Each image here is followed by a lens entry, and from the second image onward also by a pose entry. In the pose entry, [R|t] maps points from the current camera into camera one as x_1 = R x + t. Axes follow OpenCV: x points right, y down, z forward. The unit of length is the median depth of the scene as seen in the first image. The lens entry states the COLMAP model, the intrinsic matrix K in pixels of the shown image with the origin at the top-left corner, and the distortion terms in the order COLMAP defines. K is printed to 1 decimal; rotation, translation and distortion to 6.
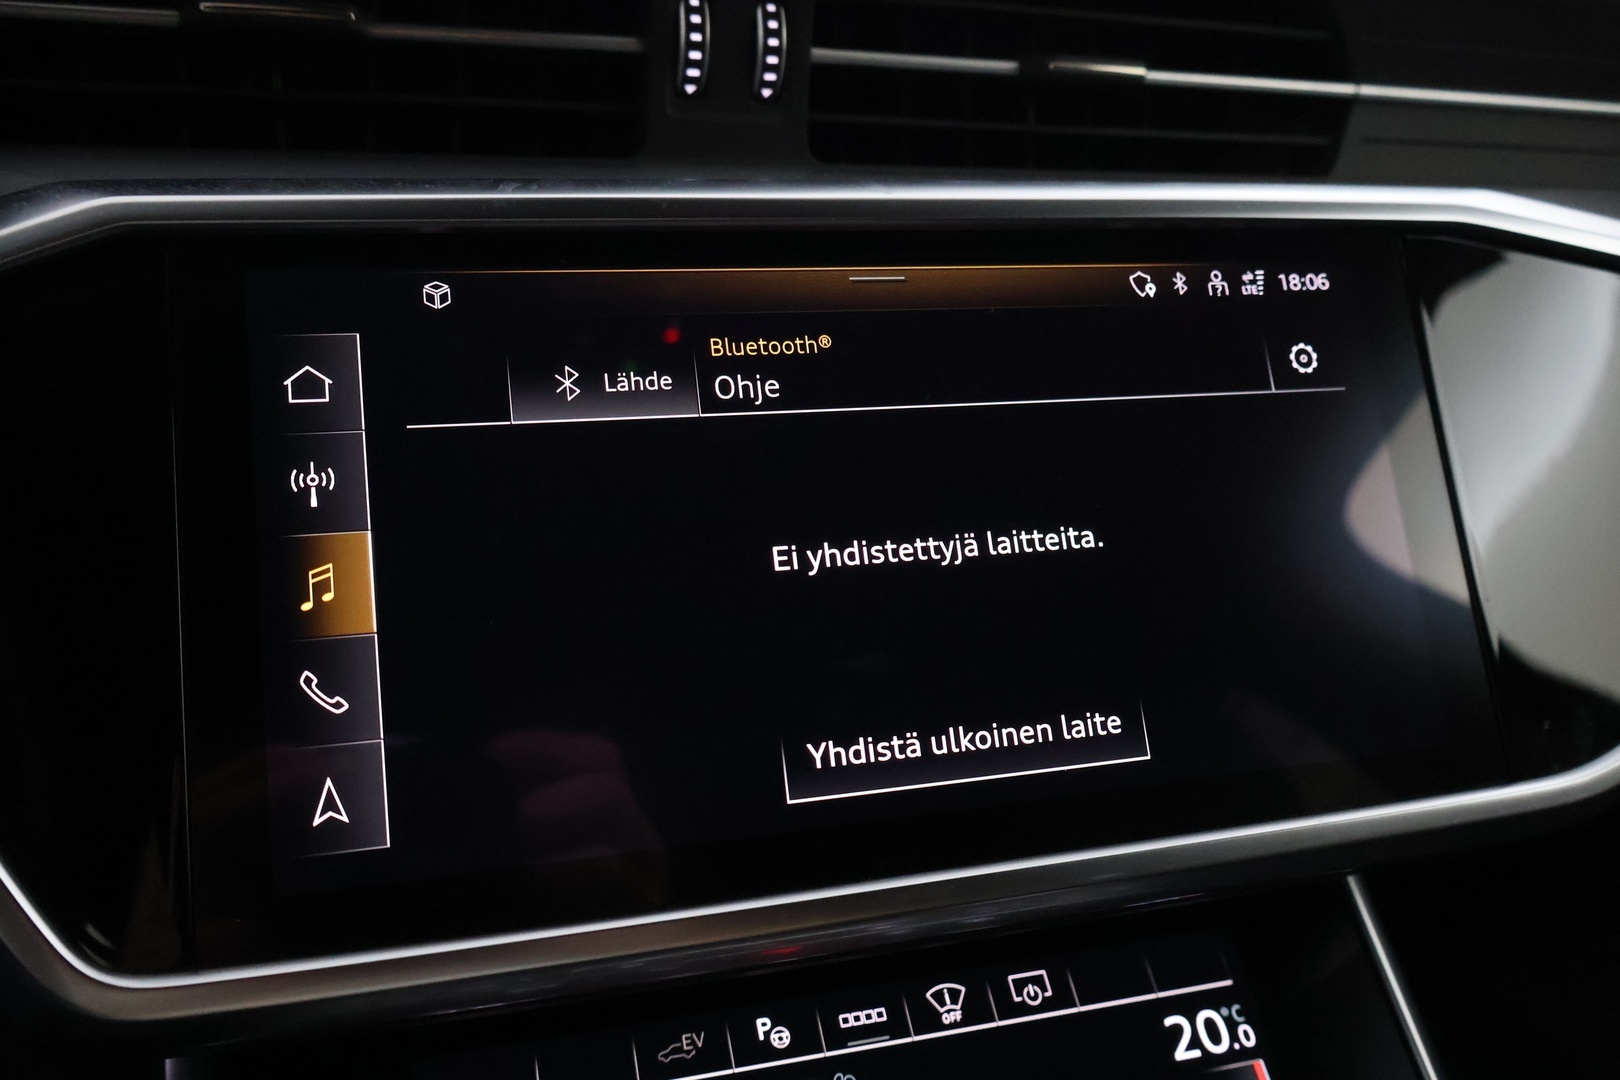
lens RADIAL K [[1346.6, 0, 804.3], [0, 1346.6, 536.0], [0, 0, 1]] dist [-0.003434, -0.005046]
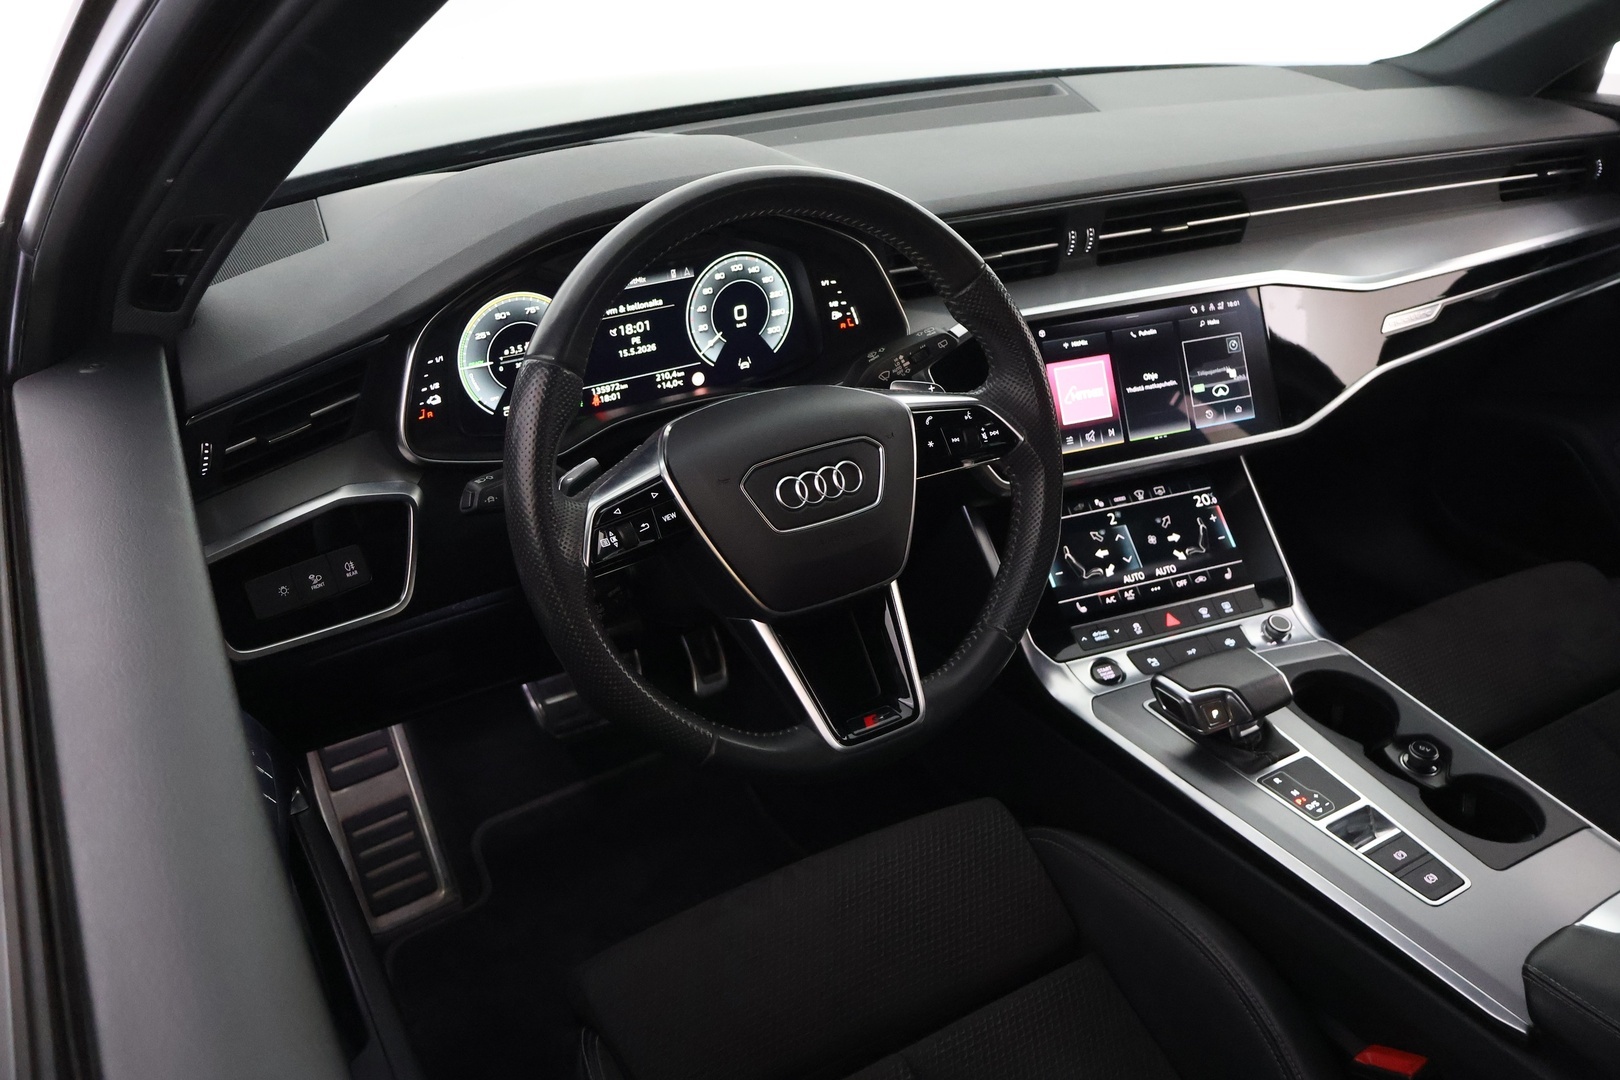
lens RADIAL K [[1346.6, 0, 806.8], [0, 1346.6, 547.4], [0, 0, 1]] dist [-0.003434, -0.005046]
pose [[0.996030, -0.066080, 0.059642, -1.133346], [0.051080, 0.973018, 0.225005, -0.444143], [-0.072901, -0.221065, 0.972531, -2.842636]]
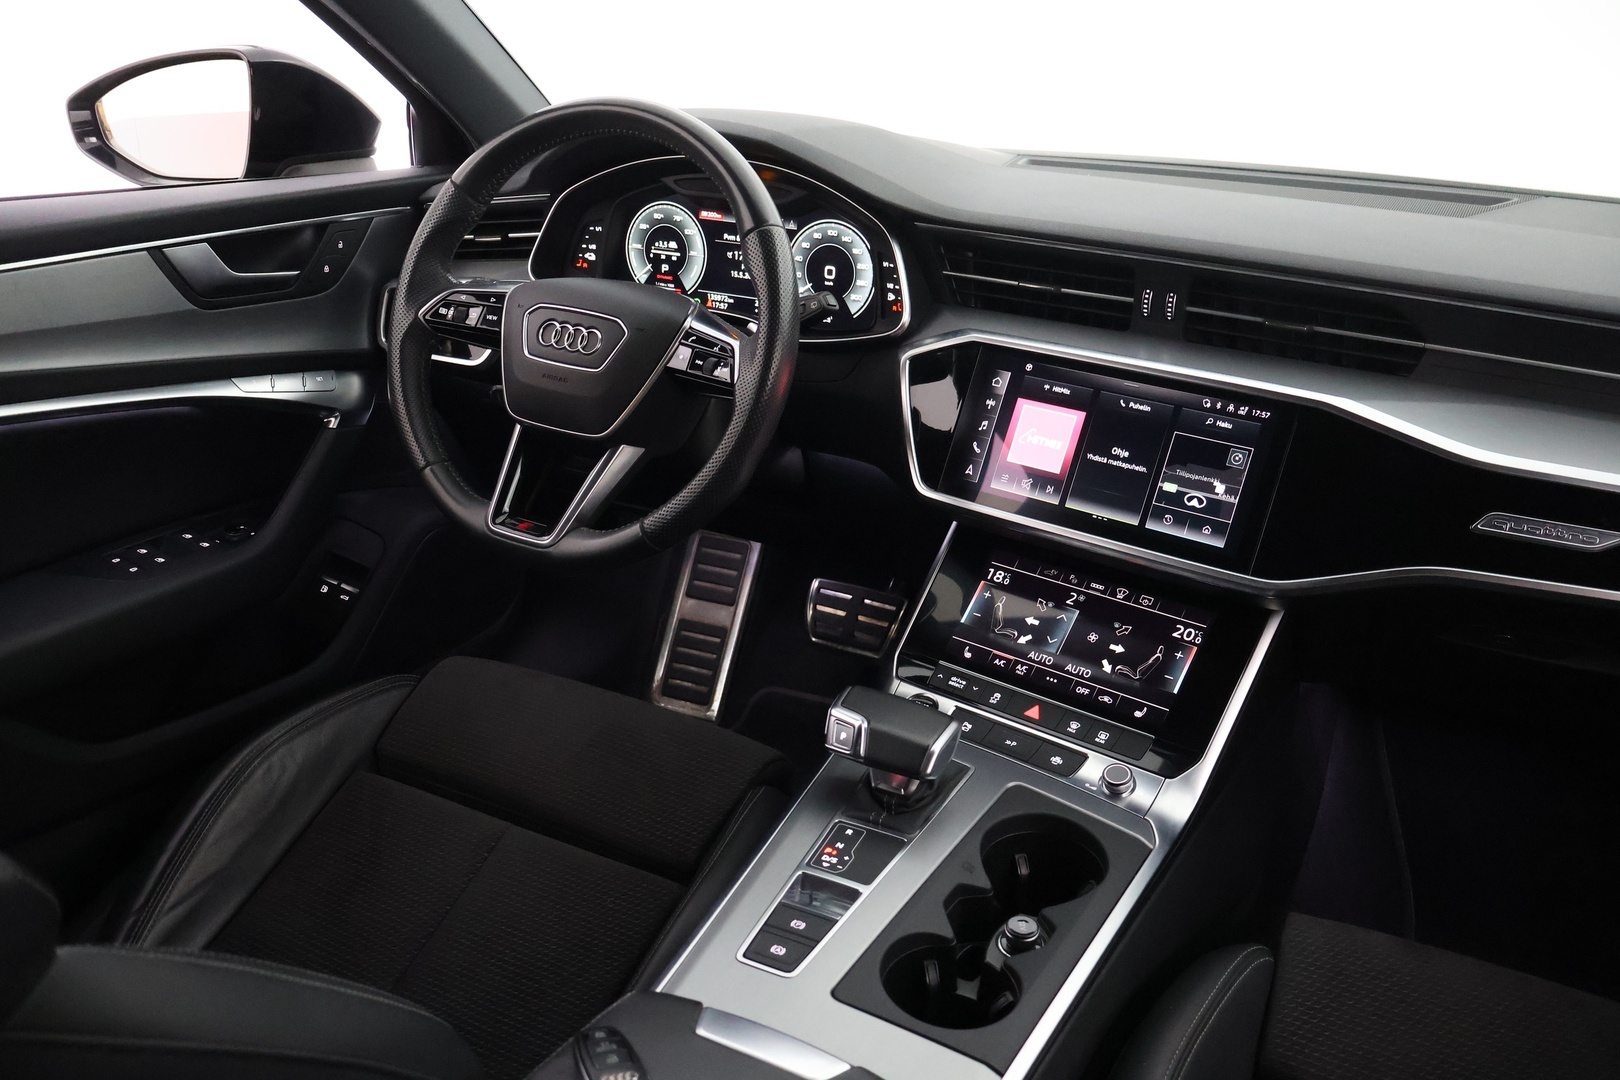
lens RADIAL K [[1346.6, 0, 810.1], [0, 1346.6, 533.4], [0, 0, 1]] dist [-0.003434, -0.005046]
pose [[0.589020, 0.306974, -0.747544, 2.245802], [-0.231422, 0.950376, 0.207918, -0.340190], [0.774273, 0.050530, 0.630831, -1.855811]]
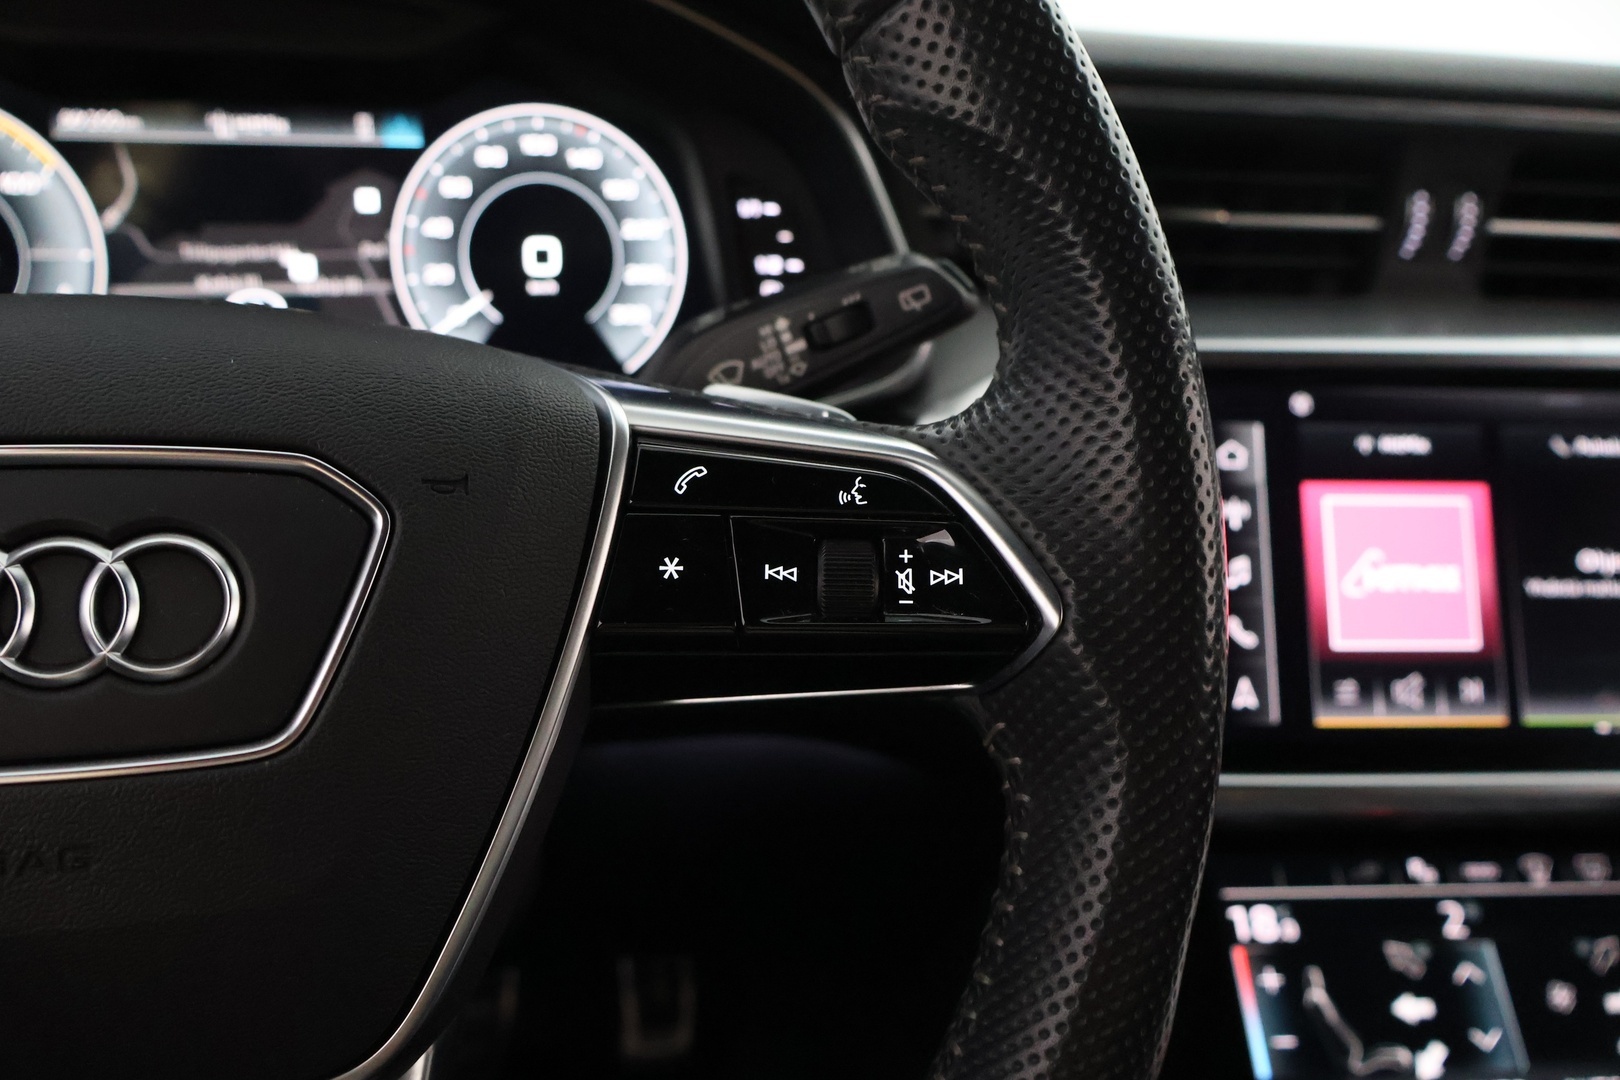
lens RADIAL K [[1346.6, 0, 817.9], [0, 1346.6, 536.3], [0, 0, 1]] dist [-0.003434, -0.005046]
pose [[0.977331, 0.082621, -0.194930, -0.439077], [-0.073961, 0.995940, 0.051307, -0.046411], [0.198377, -0.035727, 0.979474, -0.656215]]
